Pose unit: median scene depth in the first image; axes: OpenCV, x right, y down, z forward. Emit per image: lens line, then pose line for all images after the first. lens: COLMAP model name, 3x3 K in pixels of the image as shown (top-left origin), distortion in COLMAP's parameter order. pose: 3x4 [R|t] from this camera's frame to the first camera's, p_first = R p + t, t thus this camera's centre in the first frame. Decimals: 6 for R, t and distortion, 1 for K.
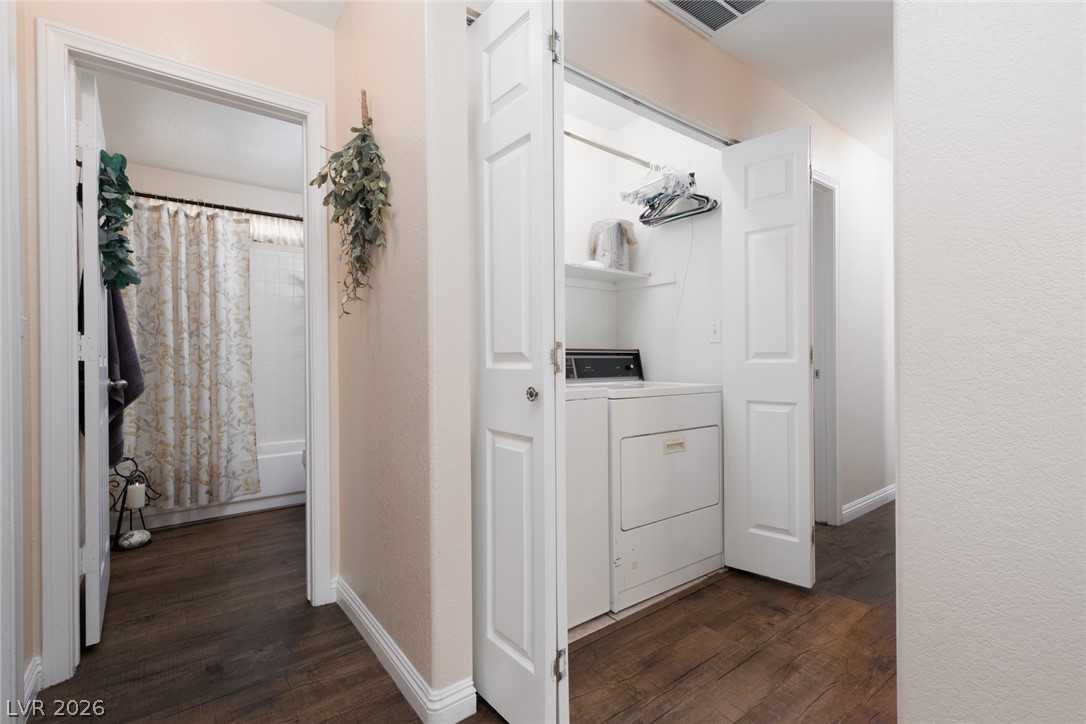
lens RADIAL K [[484.0, 0, 541.3], [0, 484.0, 360.7], [0, 0, 1]] dist [0.006981, -0.001066]
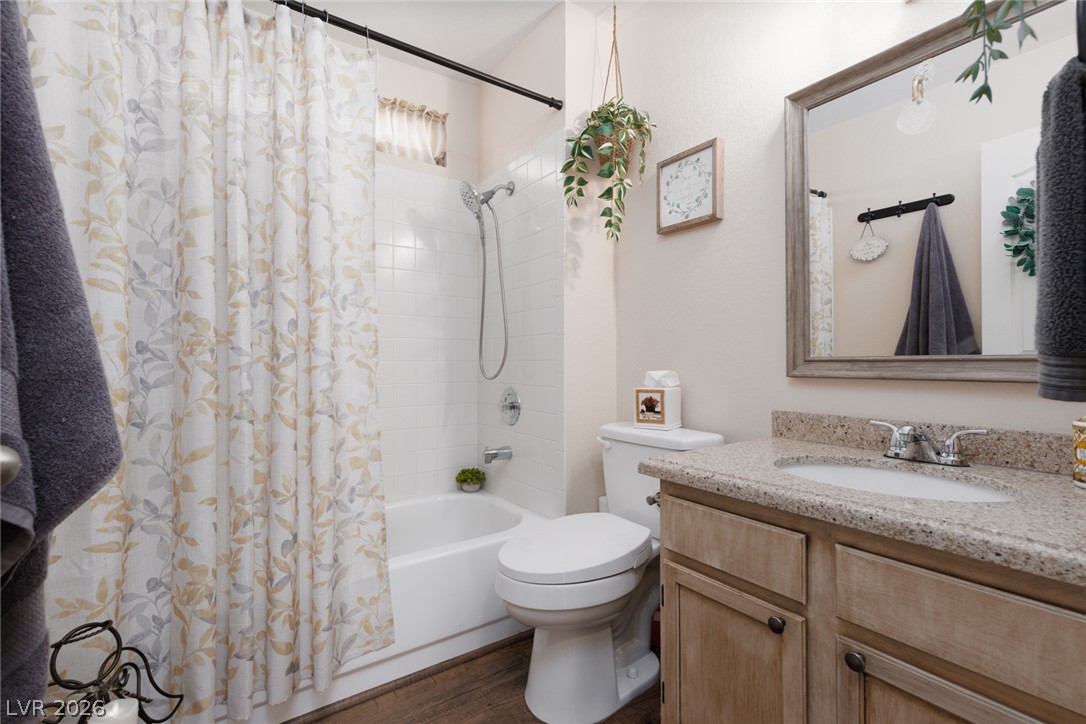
lens RADIAL K [[484.0, 0, 543.5], [0, 484.0, 361.8], [0, 0, 1]] dist [0.006981, -0.001066]
pose [[0.998211, 0.014576, -0.057984, -0.441557], [-0.013893, 0.999830, 0.012159, -0.005826], [0.058151, -0.011331, 0.998243, 0.586755]]
